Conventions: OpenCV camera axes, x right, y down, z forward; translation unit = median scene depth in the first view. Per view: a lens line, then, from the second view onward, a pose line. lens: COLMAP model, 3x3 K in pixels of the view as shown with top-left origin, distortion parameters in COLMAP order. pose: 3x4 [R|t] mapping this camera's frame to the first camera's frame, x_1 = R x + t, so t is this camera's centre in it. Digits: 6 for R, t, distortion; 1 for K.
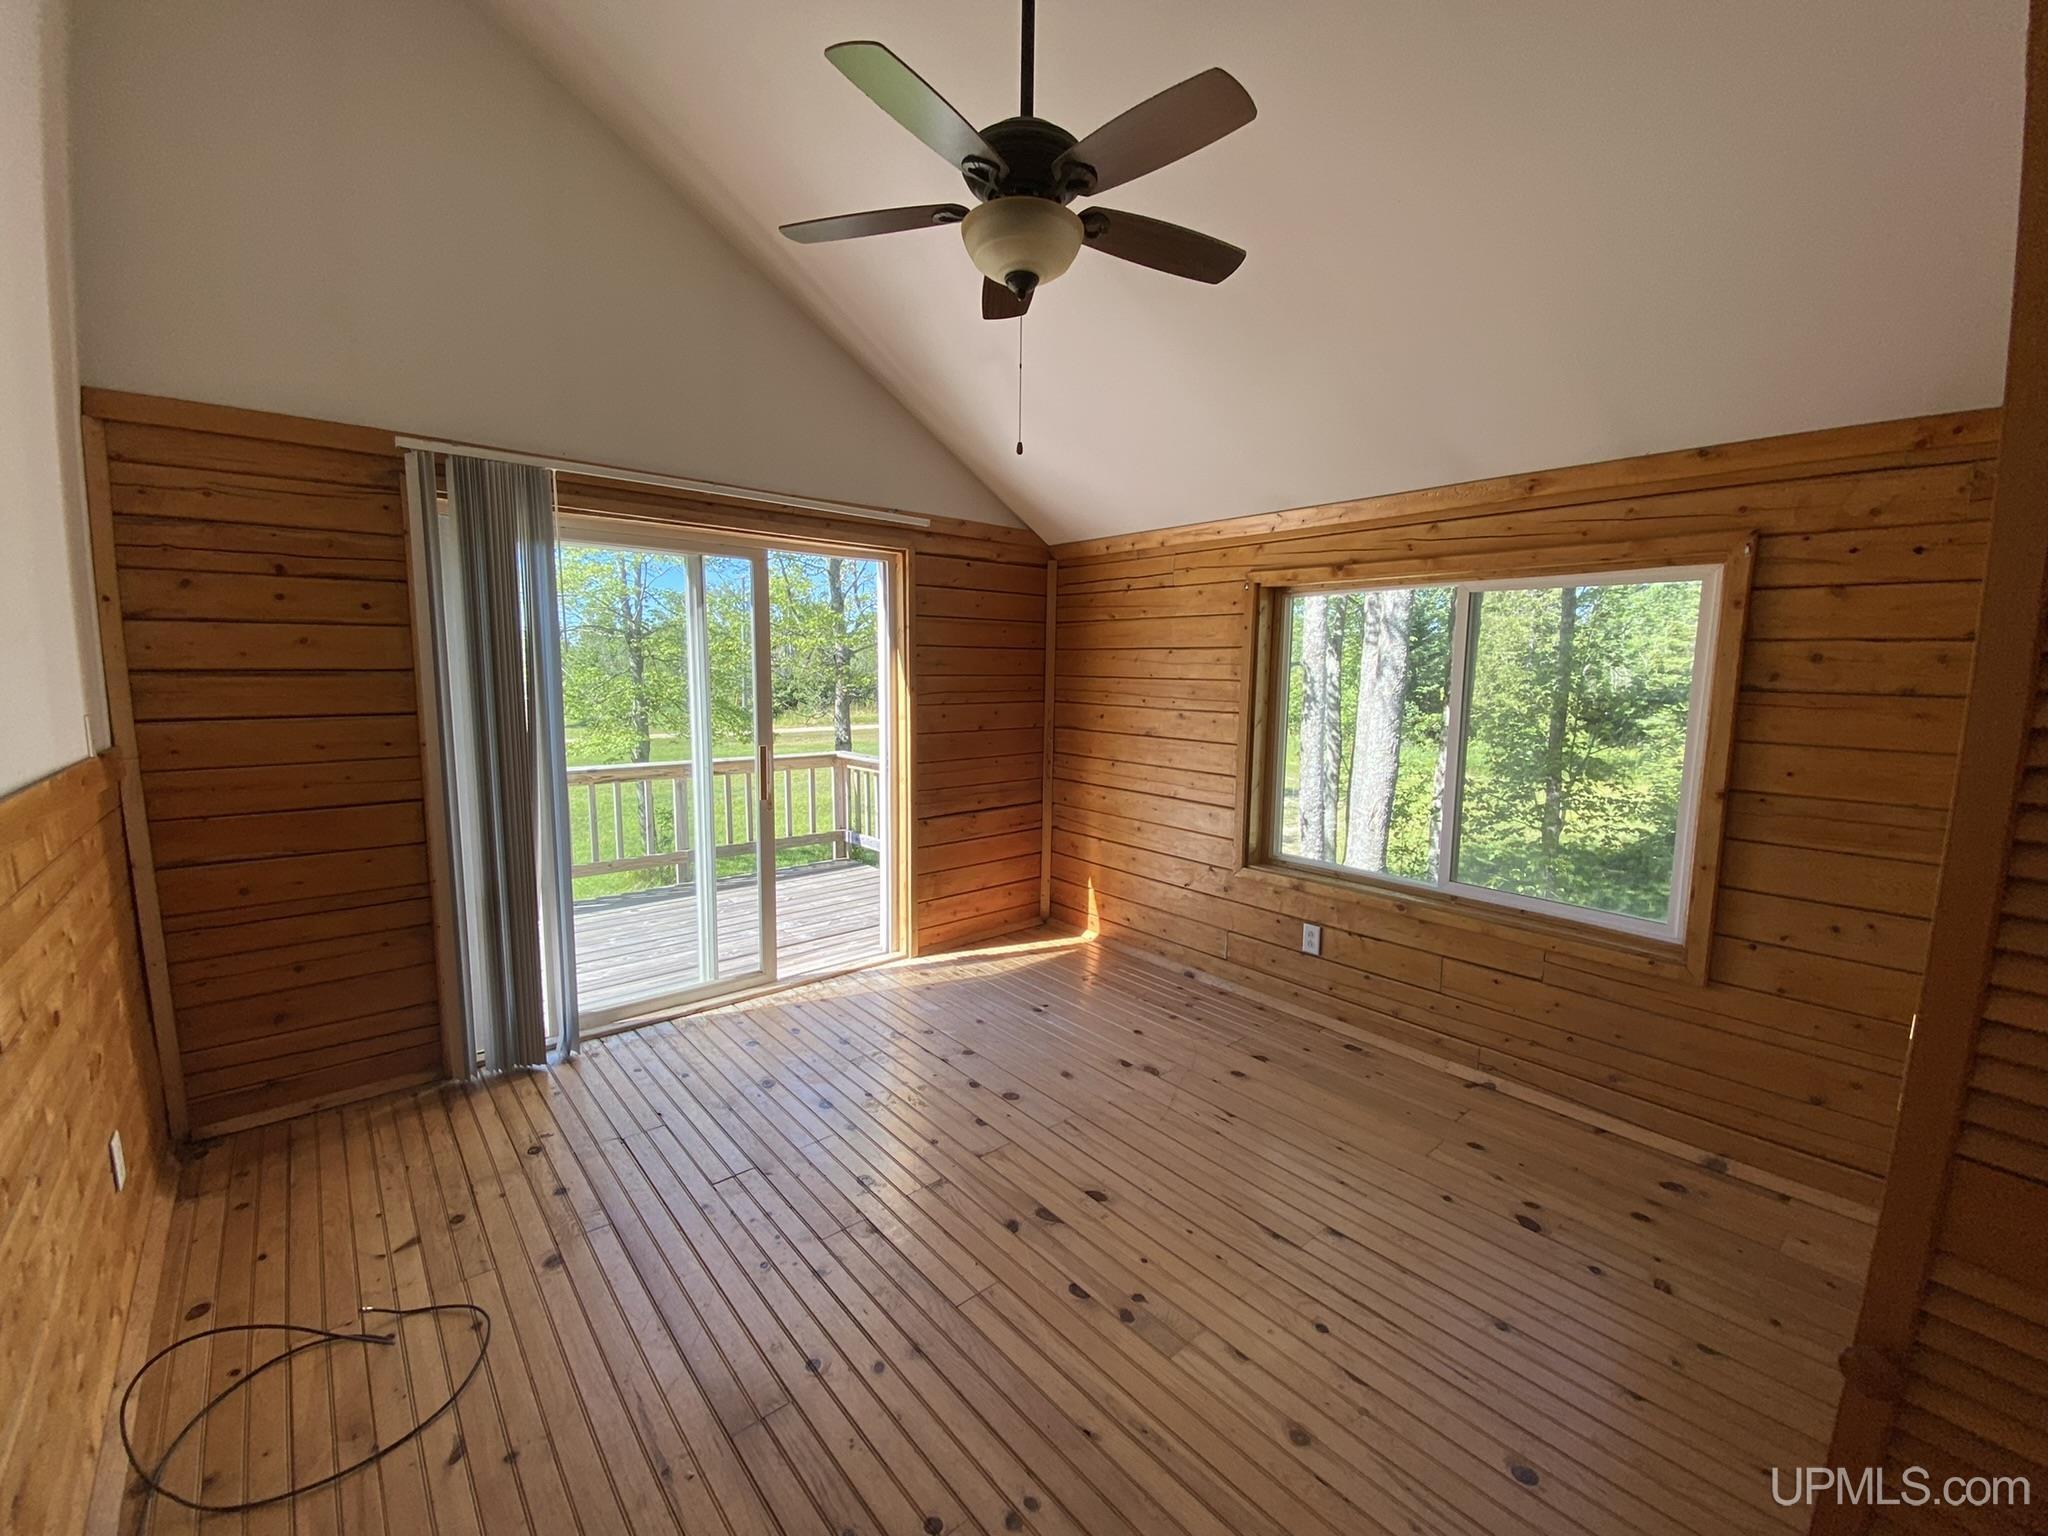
lens RADIAL K [[820.9, 0, 1024.0], [0, 820.9, 768.0], [0, 0, 1]] dist [-0.000714, -0.000113]
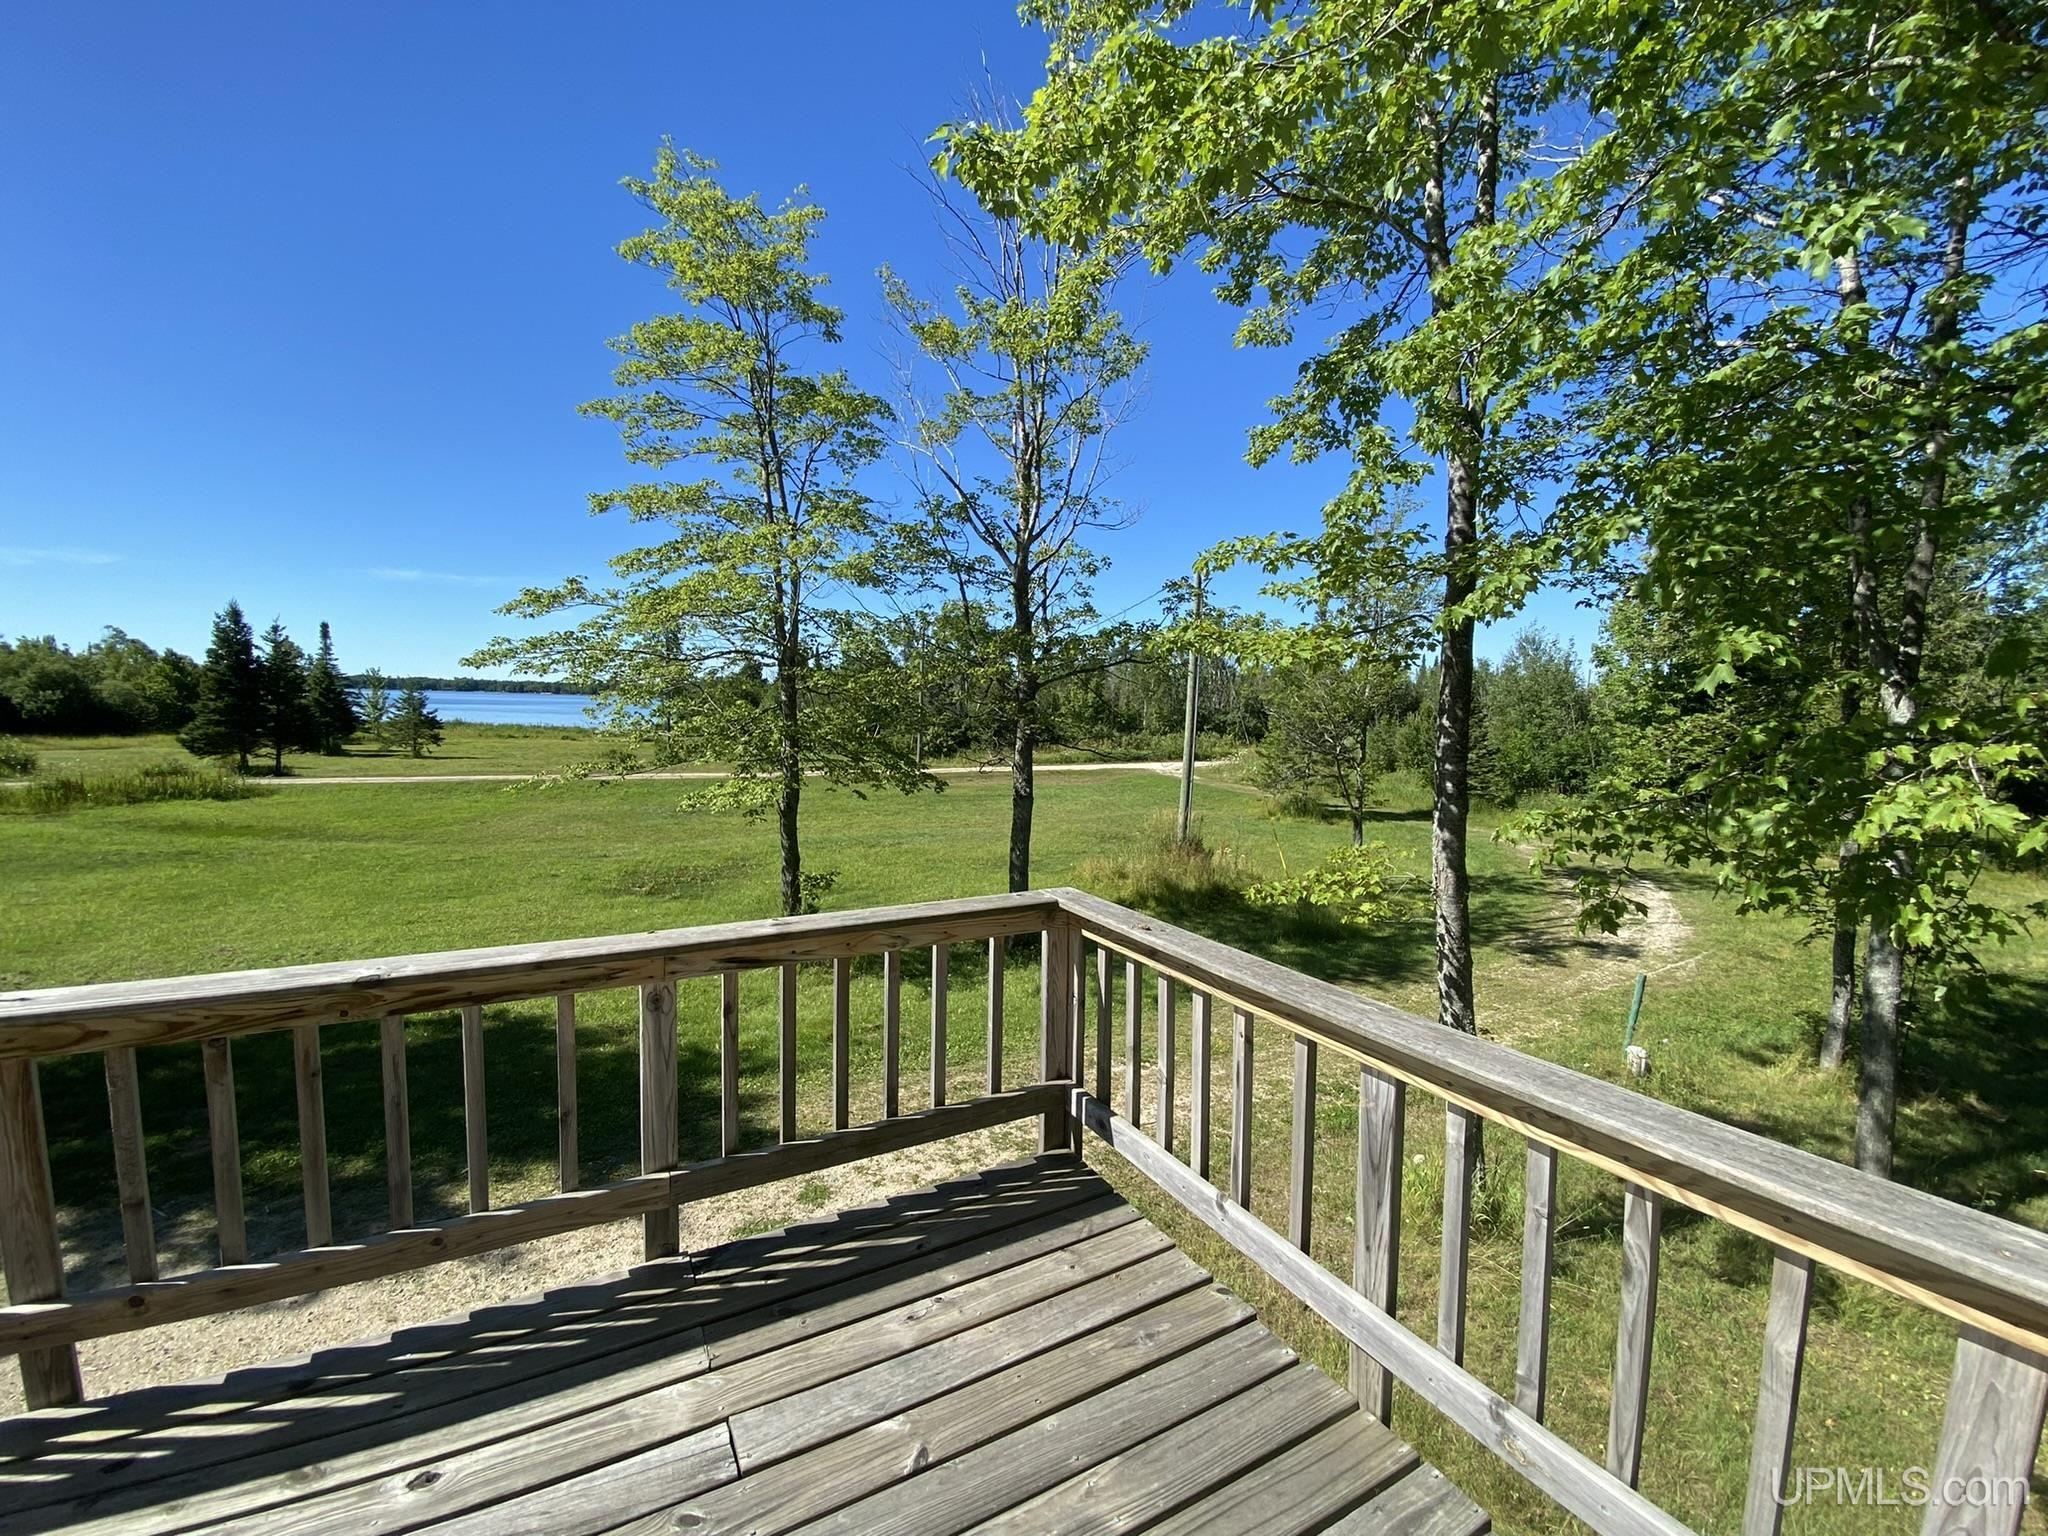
lens RADIAL K [[820.9, 0, 1024.0], [0, 820.9, 768.0], [0, 0, 1]] dist [-0.000714, -0.000113]
pose [[0.979152, 0.029572, -0.200963, -0.187799], [-0.039023, 0.998303, -0.043227, -0.075542], [0.199343, 0.050168, 0.978645, 0.675847]]
